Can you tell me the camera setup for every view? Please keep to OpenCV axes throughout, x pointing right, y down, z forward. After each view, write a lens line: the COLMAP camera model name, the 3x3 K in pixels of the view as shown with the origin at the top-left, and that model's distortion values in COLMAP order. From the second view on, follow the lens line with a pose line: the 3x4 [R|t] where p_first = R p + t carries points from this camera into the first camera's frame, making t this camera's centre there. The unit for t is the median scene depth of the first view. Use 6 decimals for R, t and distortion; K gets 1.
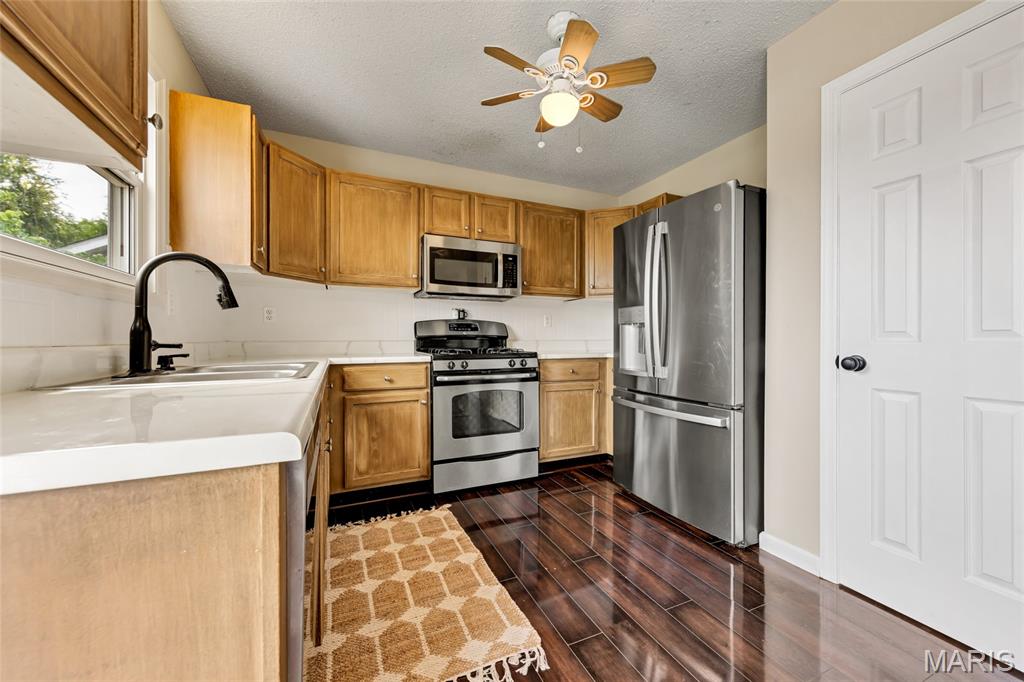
lens RADIAL K [[390.8, 0, 515.4], [0, 390.8, 337.1], [0, 0, 1]] dist [-0.000316, -0.000021]
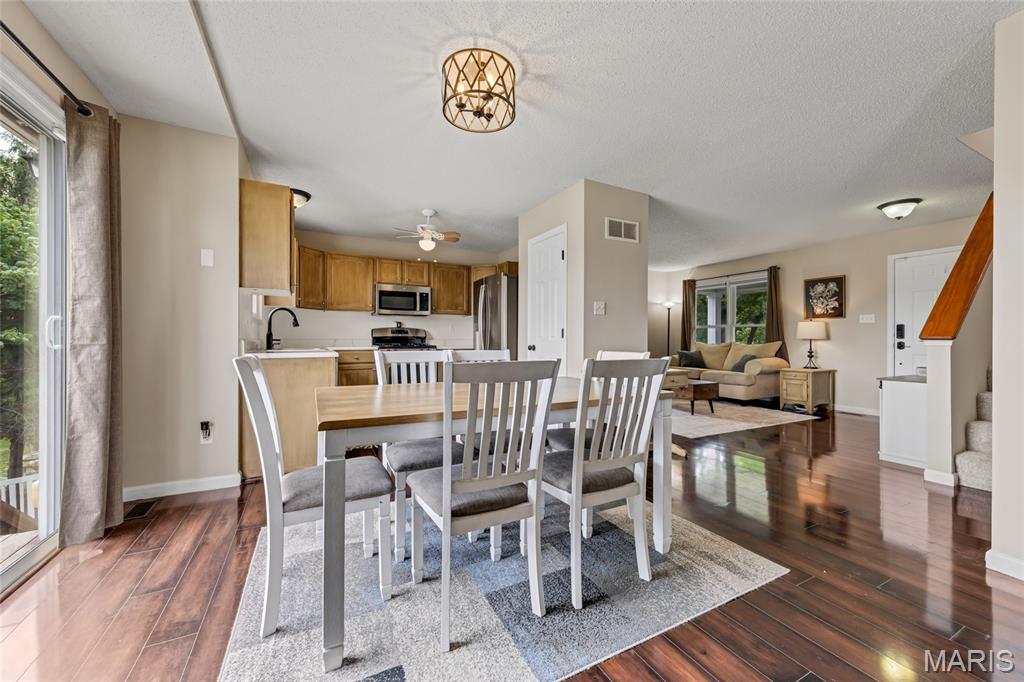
lens RADIAL K [[397.3, 0, 508.7], [0, 397.3, 337.7], [0, 0, 1]] dist [0.000194, 0.000017]
pose [[0.999330, 0.002307, 0.036525, 0.326739], [-0.002306, 0.999997, -0.000077, 0.000483], [-0.036525, -0.000007, 0.999333, -0.916644]]
